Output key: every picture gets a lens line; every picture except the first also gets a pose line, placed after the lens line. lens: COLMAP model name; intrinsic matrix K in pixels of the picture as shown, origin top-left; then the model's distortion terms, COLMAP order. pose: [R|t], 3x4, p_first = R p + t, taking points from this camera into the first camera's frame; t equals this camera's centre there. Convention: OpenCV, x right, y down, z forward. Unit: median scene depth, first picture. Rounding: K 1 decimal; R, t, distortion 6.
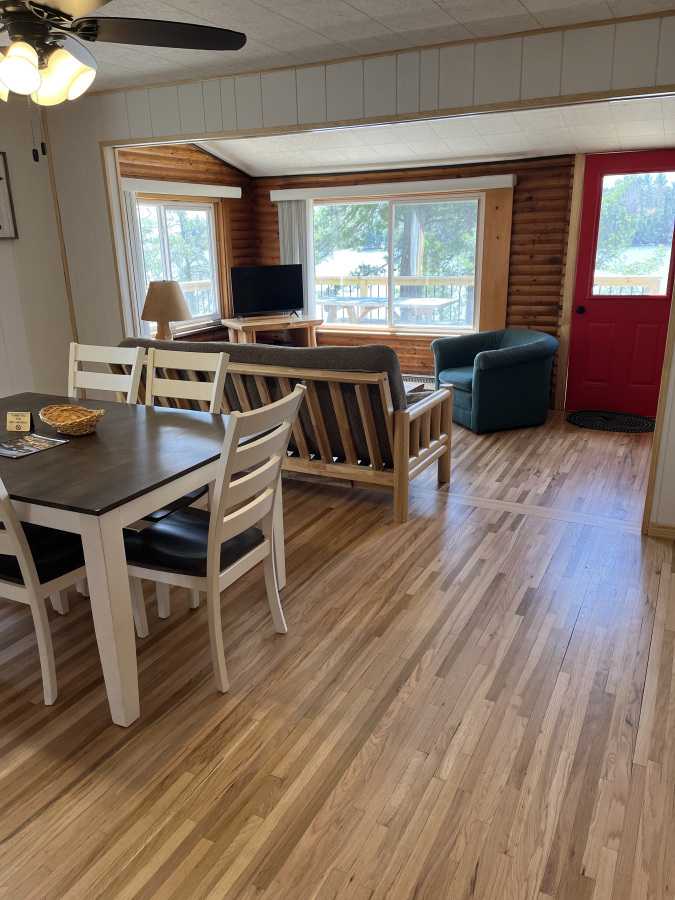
lens RADIAL K [[685.5, 0, 339.0], [0, 685.5, 452.9], [0, 0, 1]] dist [0.037179, -0.010248]
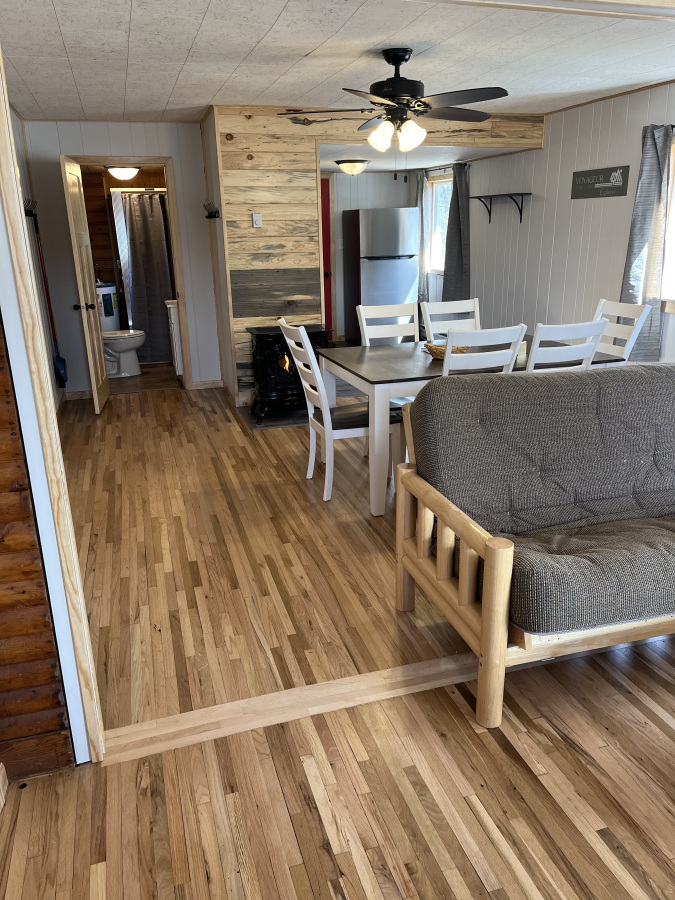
lens RADIAL K [[685.5, 0, 338.5], [0, 685.5, 450.7], [0, 0, 1]] dist [0.037179, -0.010248]
pose [[-0.721715, 0.244521, -0.647562, 0.586463], [-0.181003, 0.836307, 0.517521, -0.420758], [0.668106, 0.490713, -0.559316, 1.276102]]
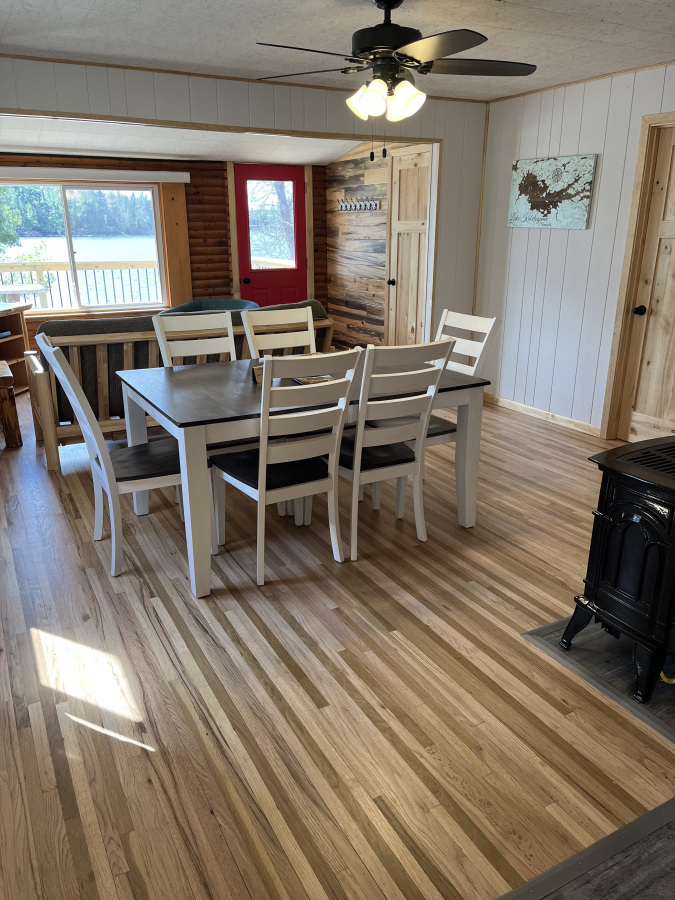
lens RADIAL K [[685.5, 0, 334.0], [0, 685.5, 452.8], [0, 0, 1]] dist [0.037179, -0.010248]
pose [[0.566000, -0.242889, 0.787813, -0.990988], [0.236404, 0.963300, 0.127150, -0.025974], [-0.789783, 0.114275, 0.602647, 0.163307]]
